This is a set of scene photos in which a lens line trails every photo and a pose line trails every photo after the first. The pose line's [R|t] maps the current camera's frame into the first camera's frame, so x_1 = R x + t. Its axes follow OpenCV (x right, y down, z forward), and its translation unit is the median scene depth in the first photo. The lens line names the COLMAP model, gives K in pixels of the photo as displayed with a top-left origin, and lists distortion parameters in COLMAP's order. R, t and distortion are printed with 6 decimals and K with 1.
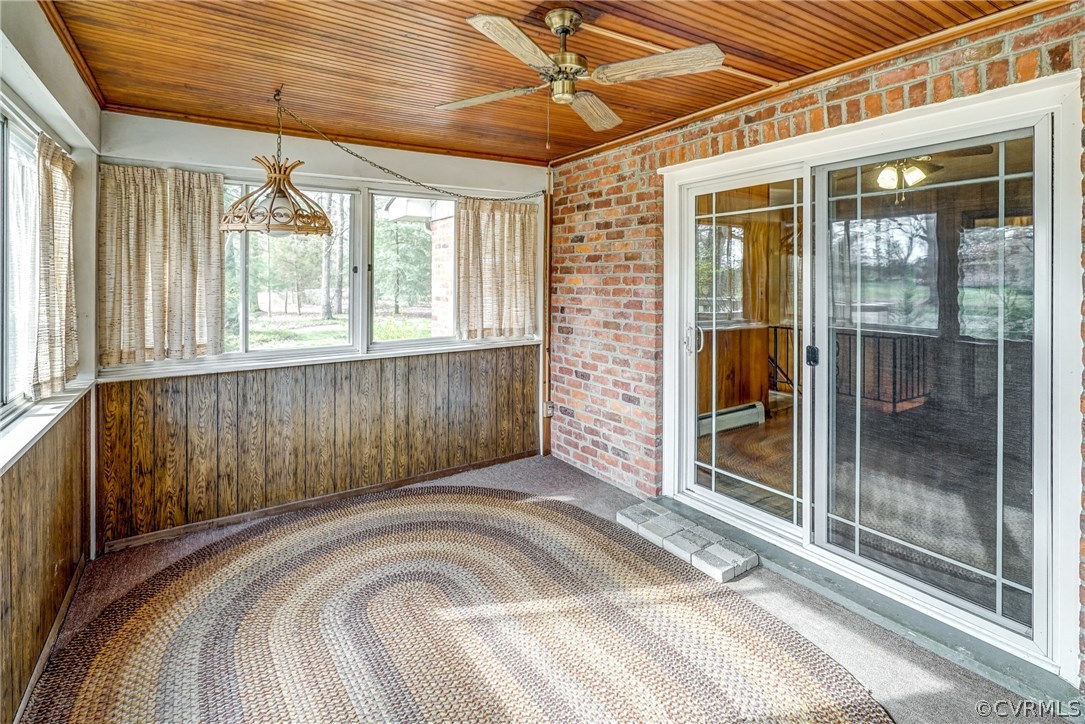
lens RADIAL K [[516.2, 0, 542.1], [0, 516.2, 278.7], [0, 0, 1]] dist [-0.018199, 0.000698]
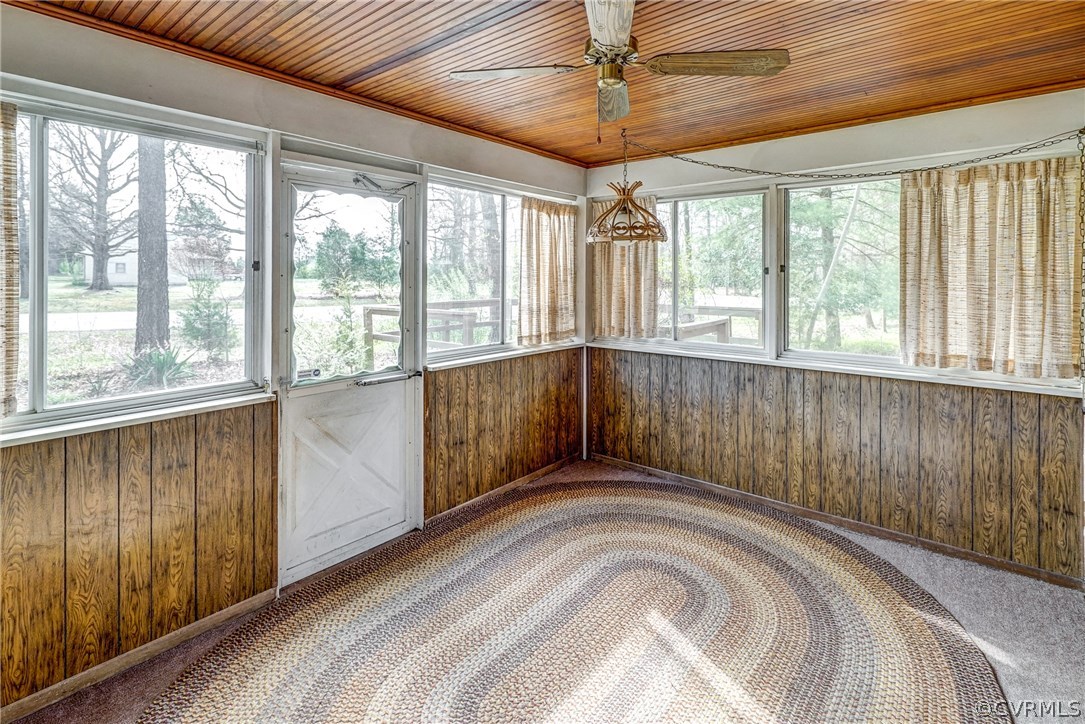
lens RADIAL K [[516.1, 0, 535.6], [0, 516.1, 279.0], [0, 0, 1]] dist [-0.000817, -0.000118]
pose [[0.288457, 0.008893, -0.957452, 0.456588], [-0.008851, 0.999939, 0.006621, -0.005083], [0.957452, 0.006564, 0.288518, 0.316690]]
